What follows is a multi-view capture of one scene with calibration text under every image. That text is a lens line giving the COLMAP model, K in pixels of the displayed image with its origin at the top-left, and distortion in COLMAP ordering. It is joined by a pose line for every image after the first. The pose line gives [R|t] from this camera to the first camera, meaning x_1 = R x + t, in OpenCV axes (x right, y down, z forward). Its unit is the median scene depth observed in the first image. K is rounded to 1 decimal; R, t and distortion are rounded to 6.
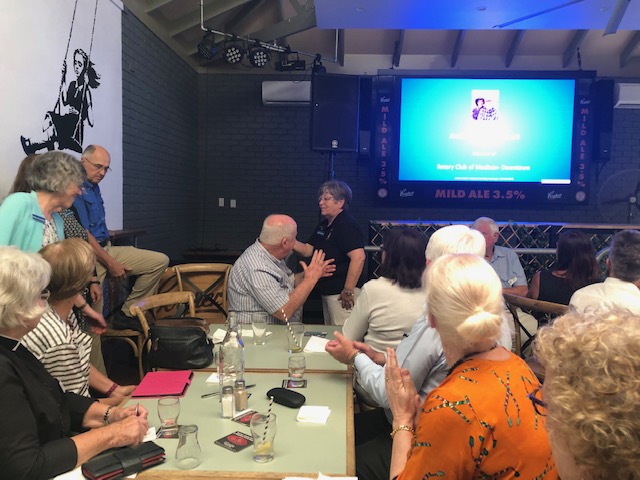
lens RADIAL K [[516.8, 0, 321.3], [0, 516.8, 235.3], [0, 0, 1]] dist [0.059972, -0.035031]
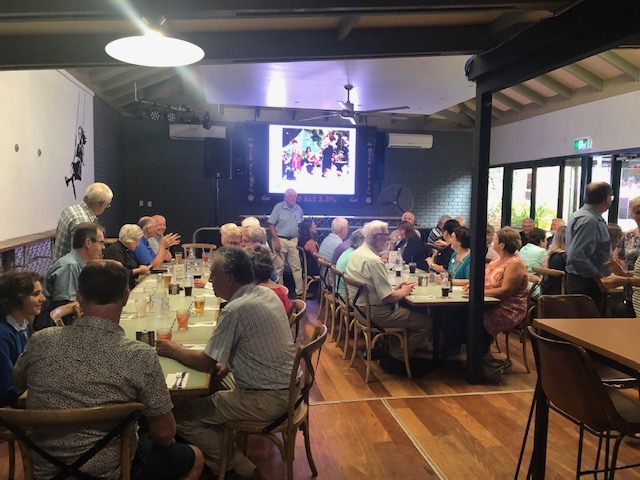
lens RADIAL K [[516.8, 0, 322.3], [0, 516.8, 237.4], [0, 0, 1]] dist [0.059972, -0.035031]
pose [[0.976472, -0.013981, 0.215191, -0.013042], [0.010739, 0.999811, 0.016232, 0.023485], [-0.215377, -0.013539, 0.976437, -0.897991]]
